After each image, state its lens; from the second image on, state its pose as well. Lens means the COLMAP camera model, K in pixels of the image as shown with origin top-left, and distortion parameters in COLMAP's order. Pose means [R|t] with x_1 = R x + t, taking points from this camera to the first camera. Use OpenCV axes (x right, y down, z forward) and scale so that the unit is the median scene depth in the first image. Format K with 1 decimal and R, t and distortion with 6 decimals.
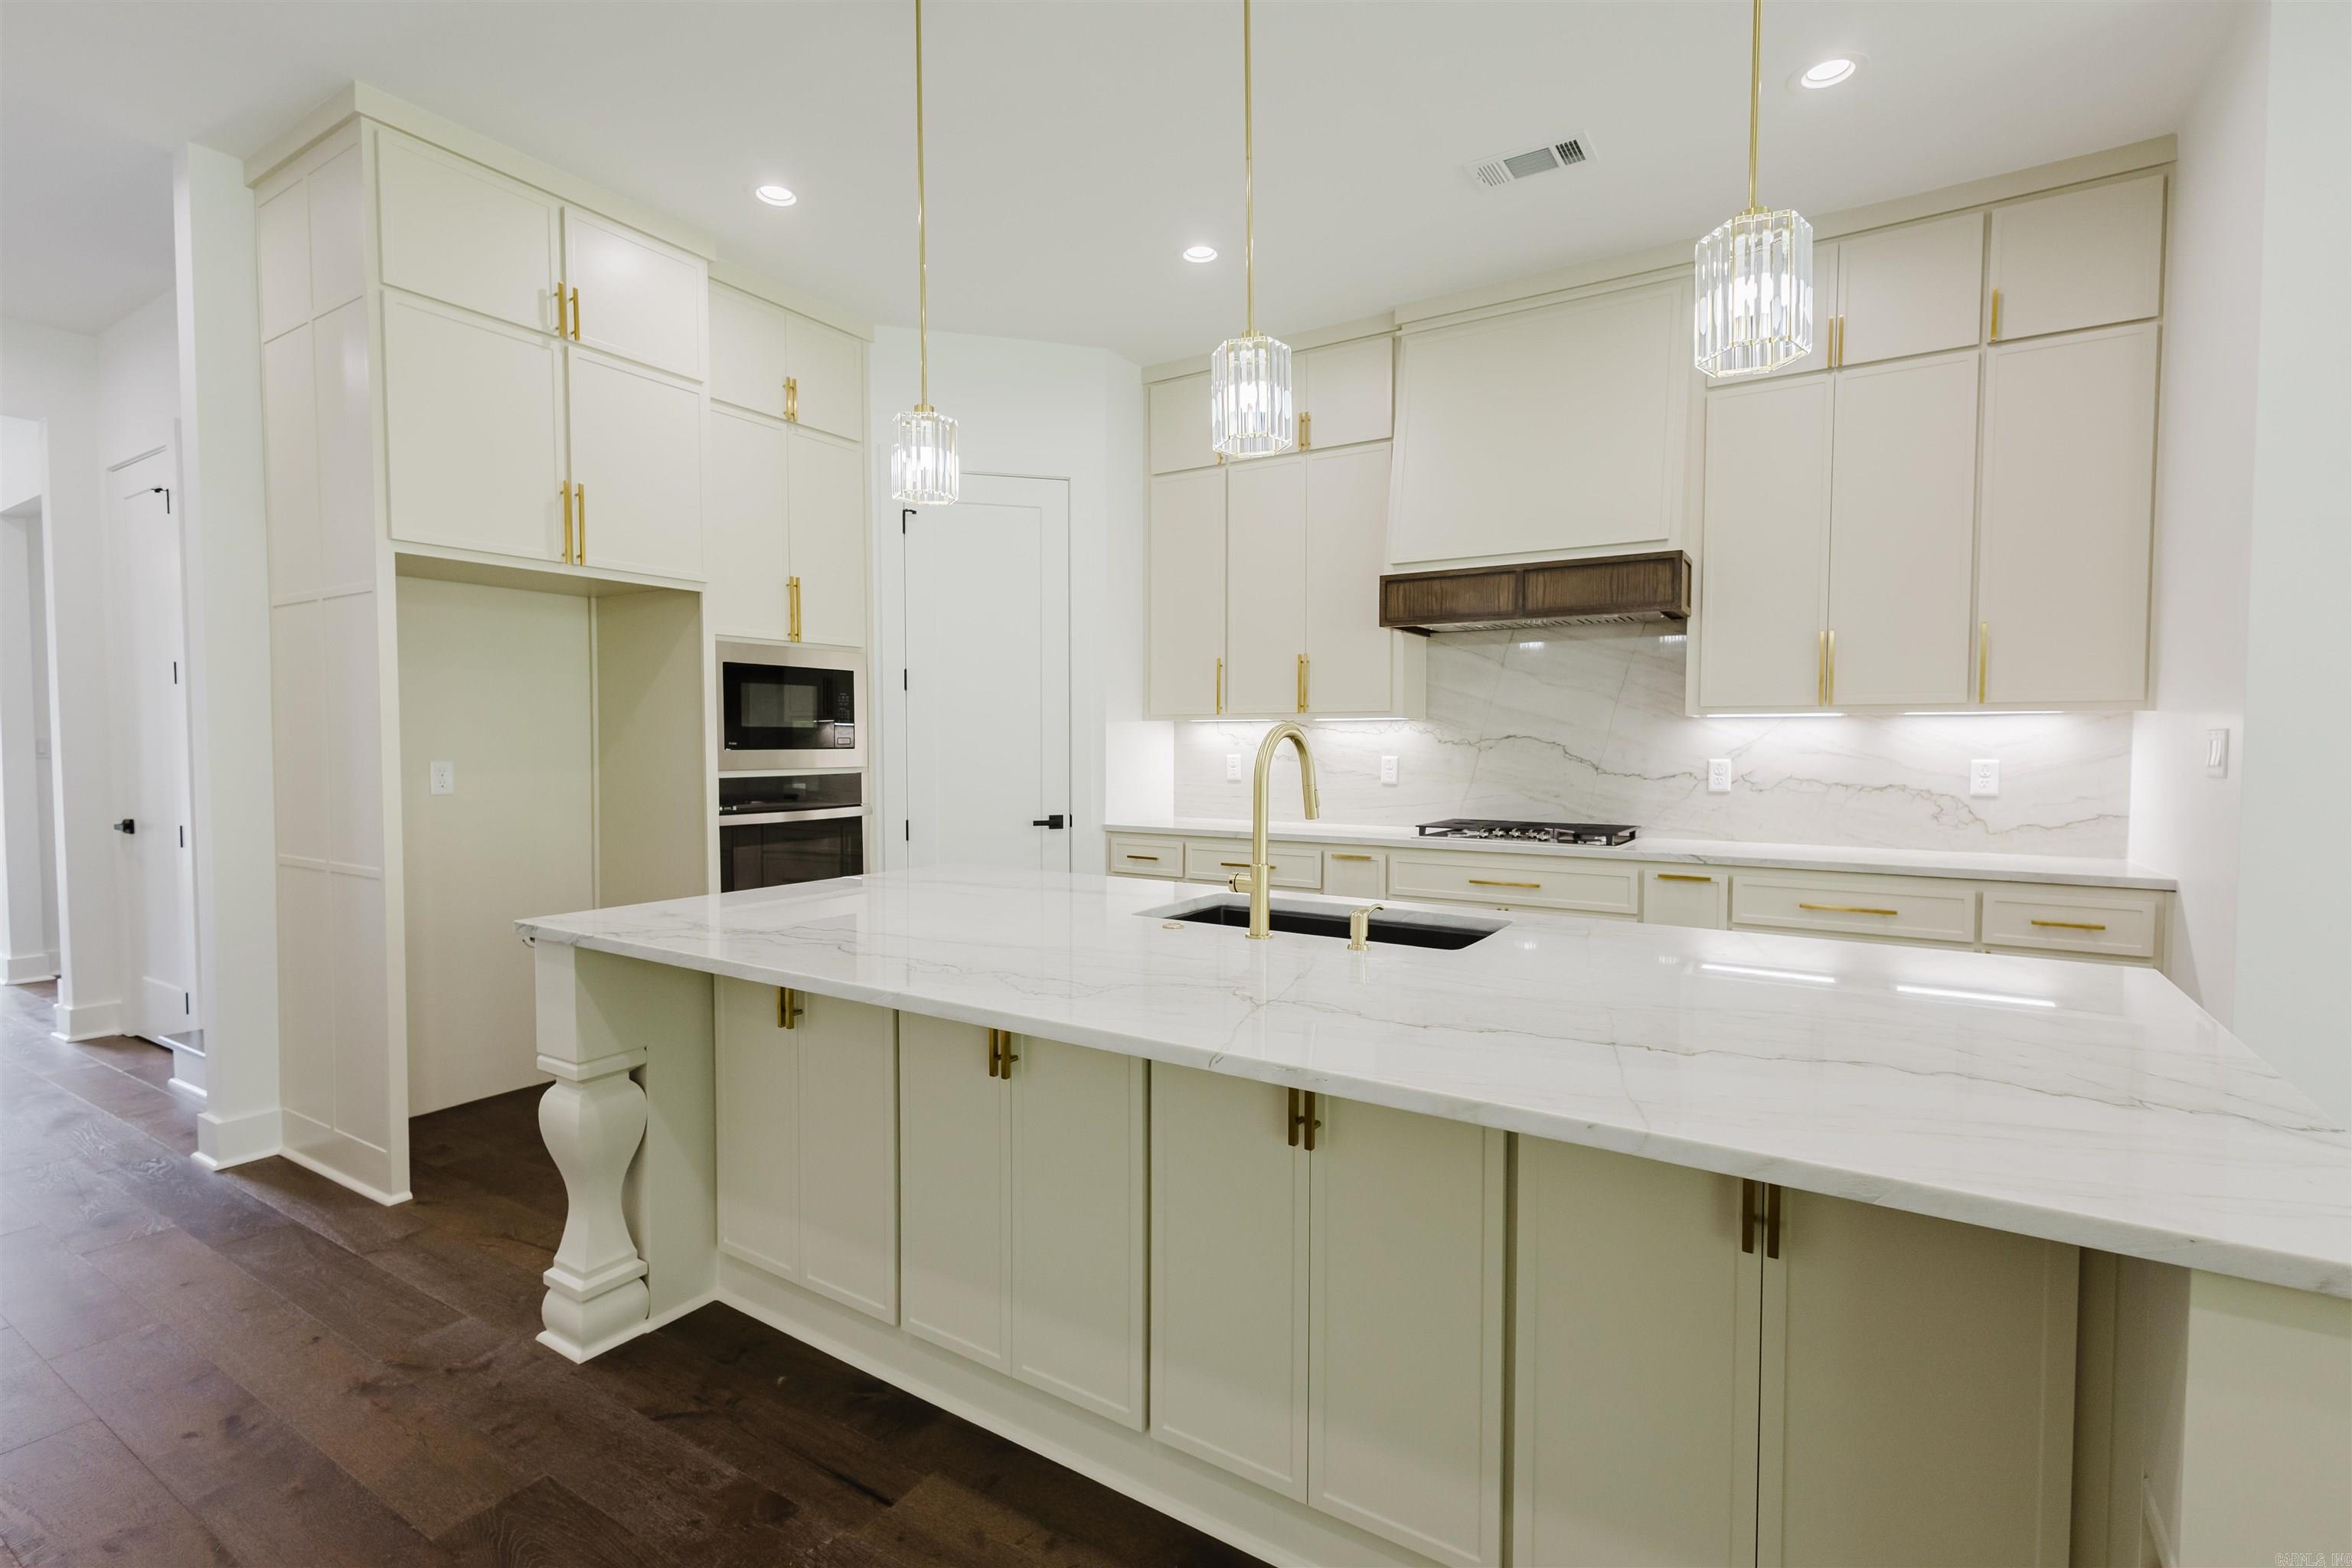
lens RADIAL K [[1077.2, 0, 1177.6], [0, 1077.2, 781.0], [0, 0, 1]] dist [0.007376, -0.000028]
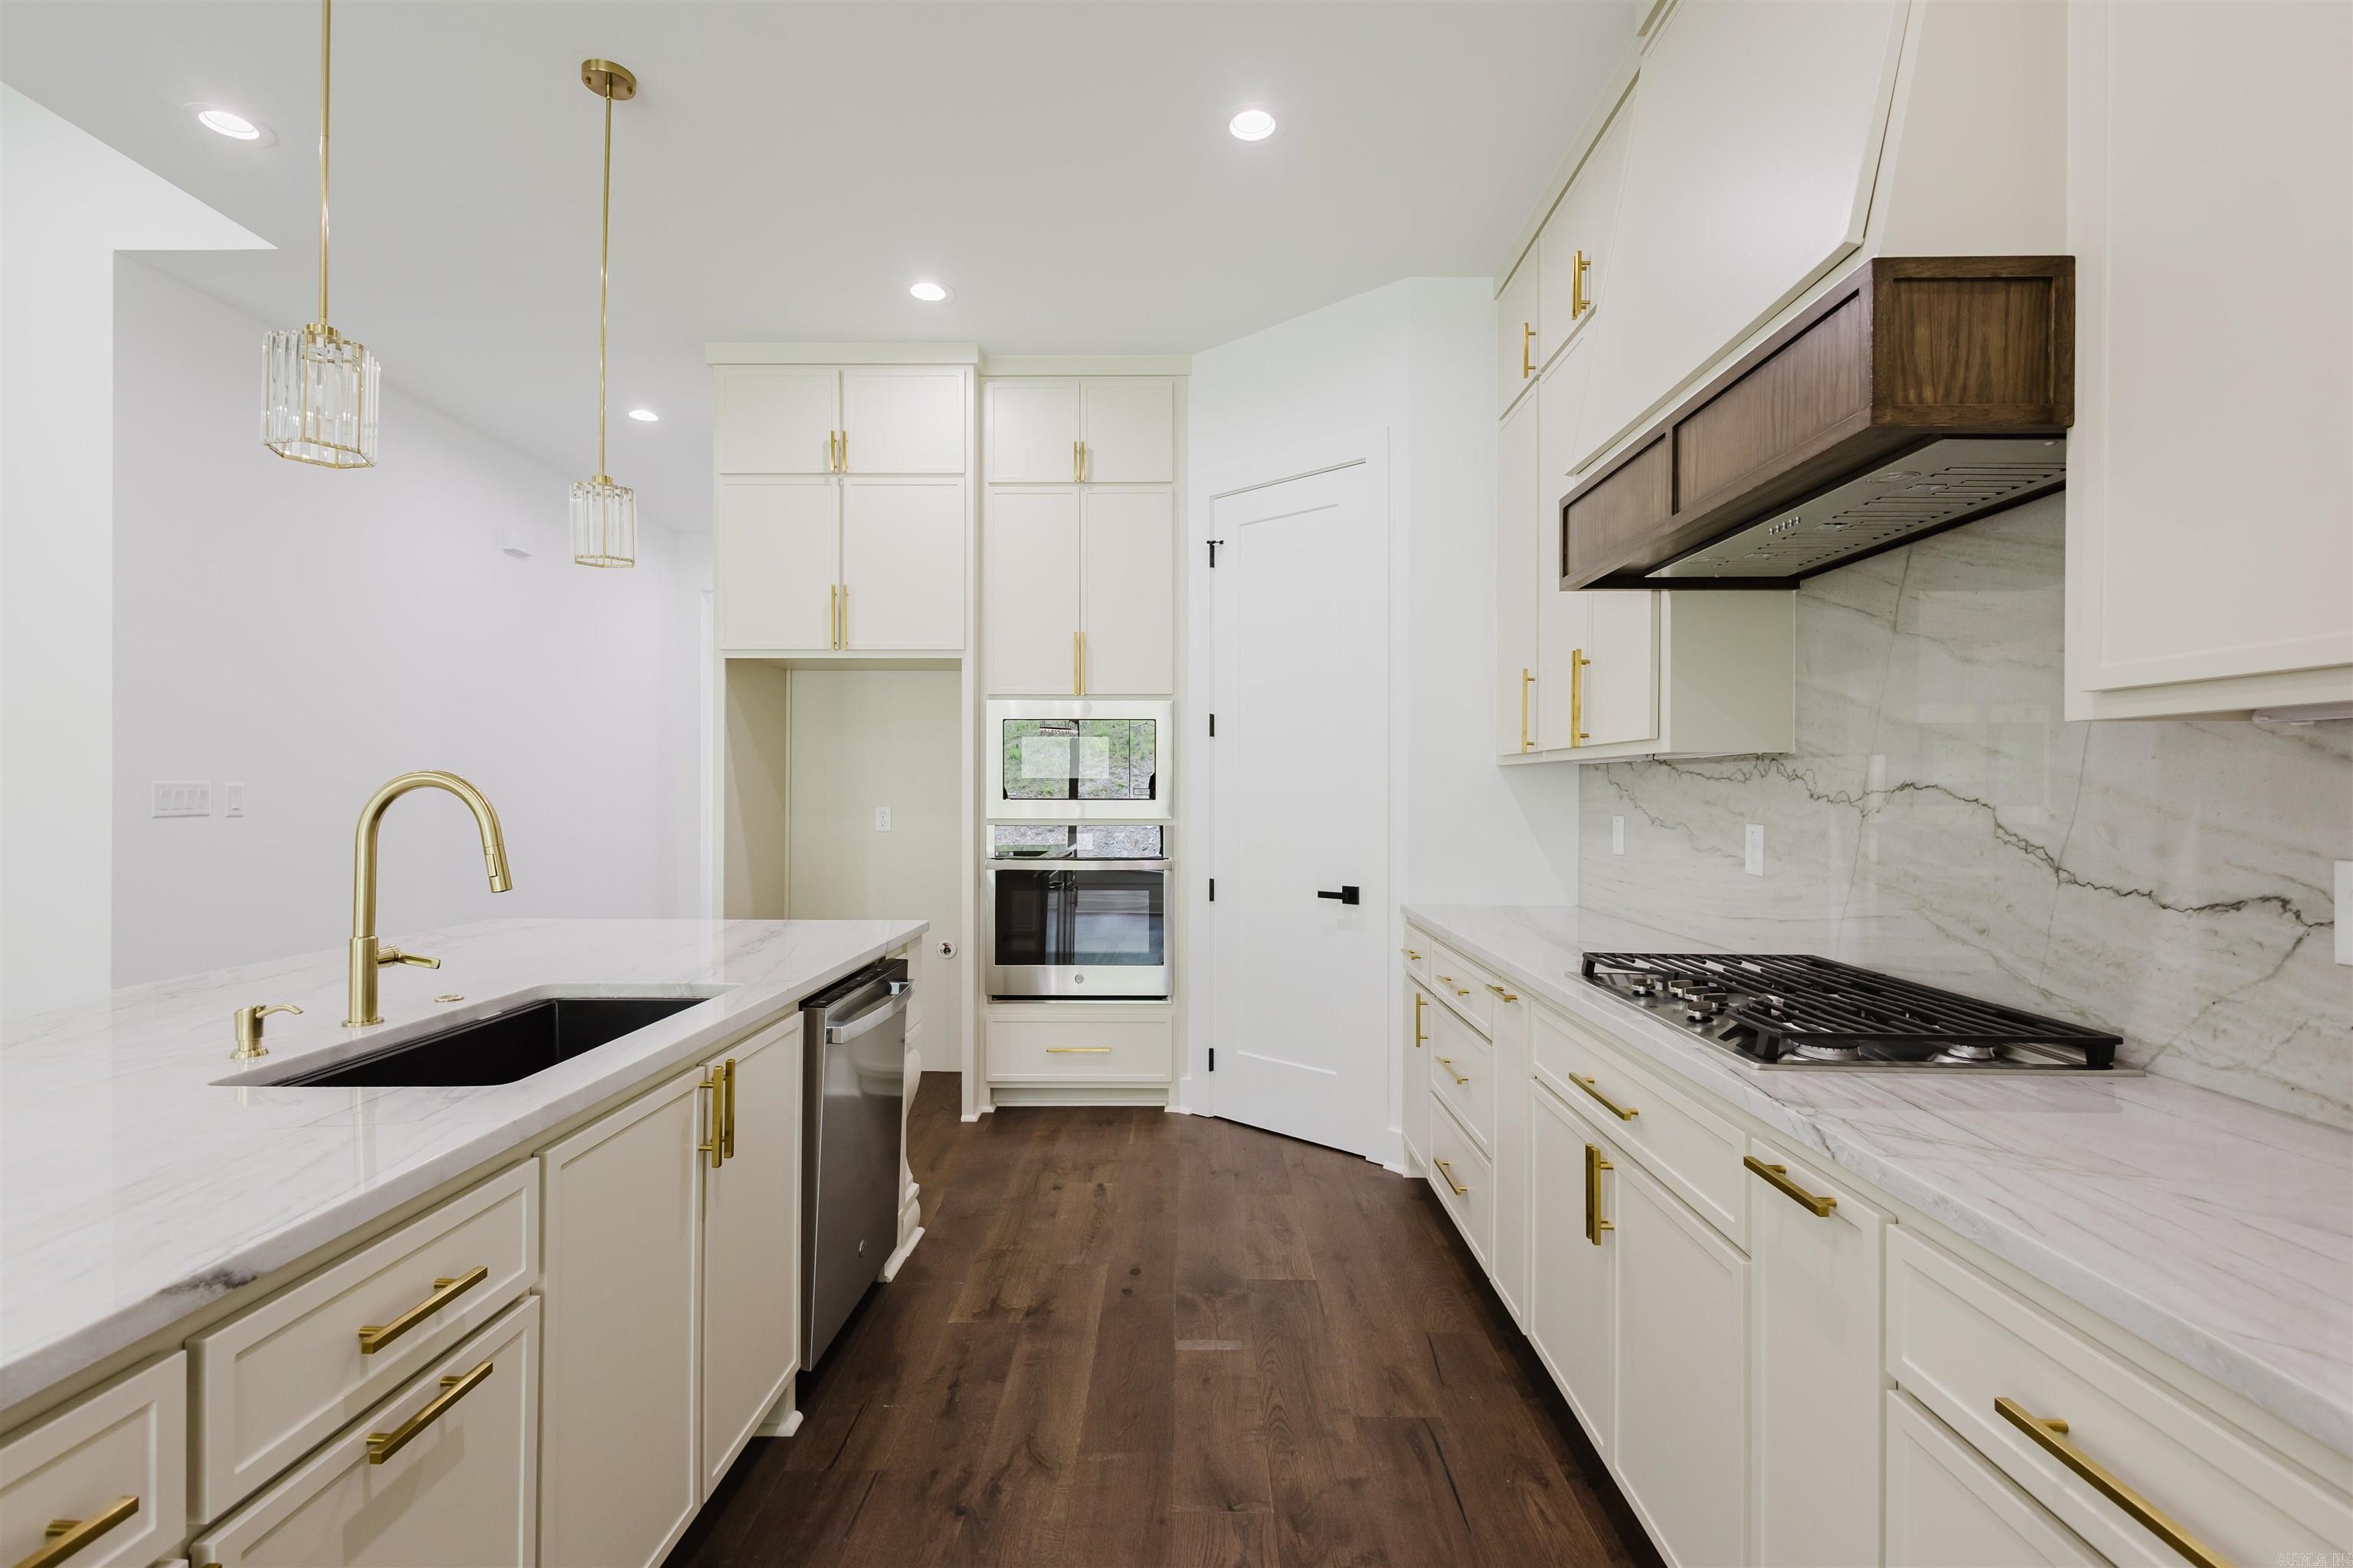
lens RADIAL K [[1074.4, 0, 1181.0], [0, 1074.4, 784.2], [0, 0, 1]] dist [0.012809, -0.005365]
pose [[0.528434, -0.003634, -0.848966, 0.623923], [-0.033220, 0.999136, -0.024955, -0.024618], [0.848324, 0.041390, 0.527857, 0.605616]]
